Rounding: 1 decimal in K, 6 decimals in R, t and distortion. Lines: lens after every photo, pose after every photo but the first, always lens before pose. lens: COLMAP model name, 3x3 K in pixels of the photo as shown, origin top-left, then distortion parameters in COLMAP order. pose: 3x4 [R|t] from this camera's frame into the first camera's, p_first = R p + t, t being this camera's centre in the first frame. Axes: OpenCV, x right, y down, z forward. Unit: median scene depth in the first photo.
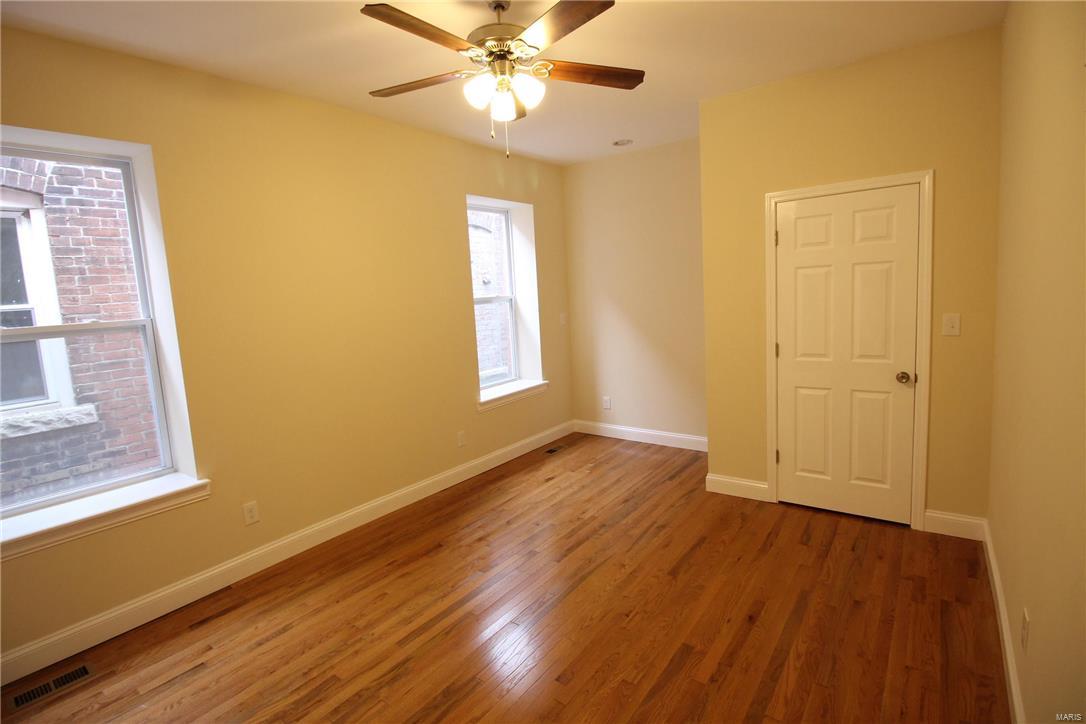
lens RADIAL K [[511.7, 0, 546.5], [0, 511.7, 351.6], [0, 0, 1]] dist [0.002844, -0.015048]
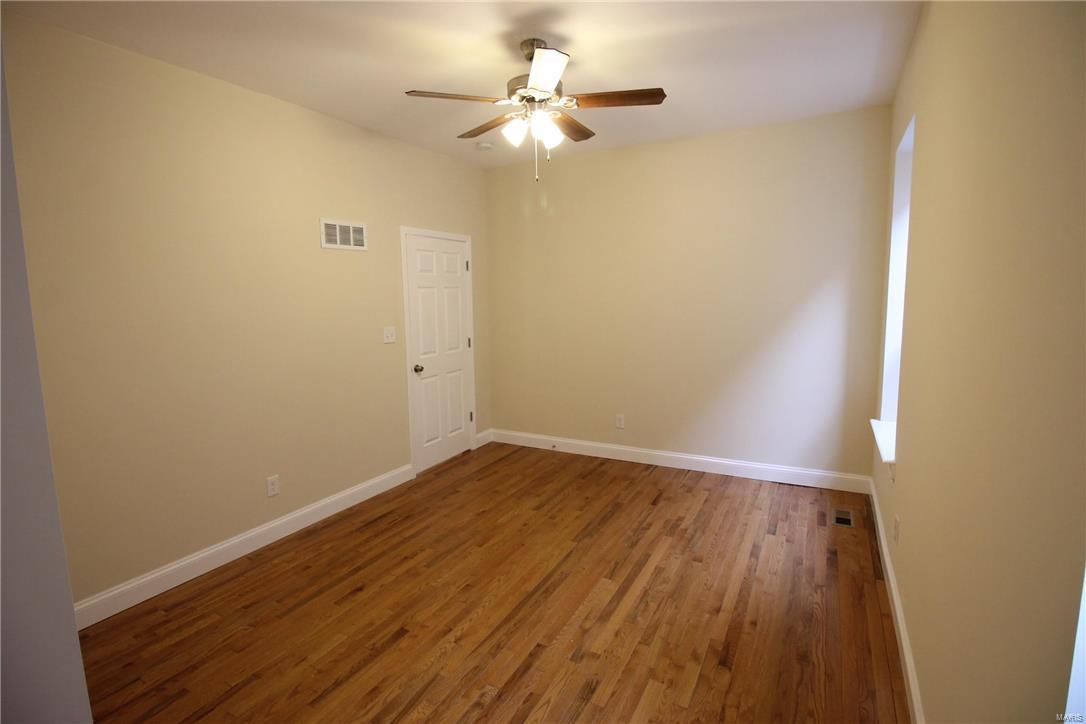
lens RADIAL K [[511.7, 0, 546.5], [0, 511.7, 351.6], [0, 0, 1]] dist [0.002844, -0.015048]
pose [[-0.985816, 0.092973, -0.139725, 0.095060], [0.057117, 0.968698, 0.241583, -0.244040], [0.157812, 0.230176, -0.960268, 1.980098]]
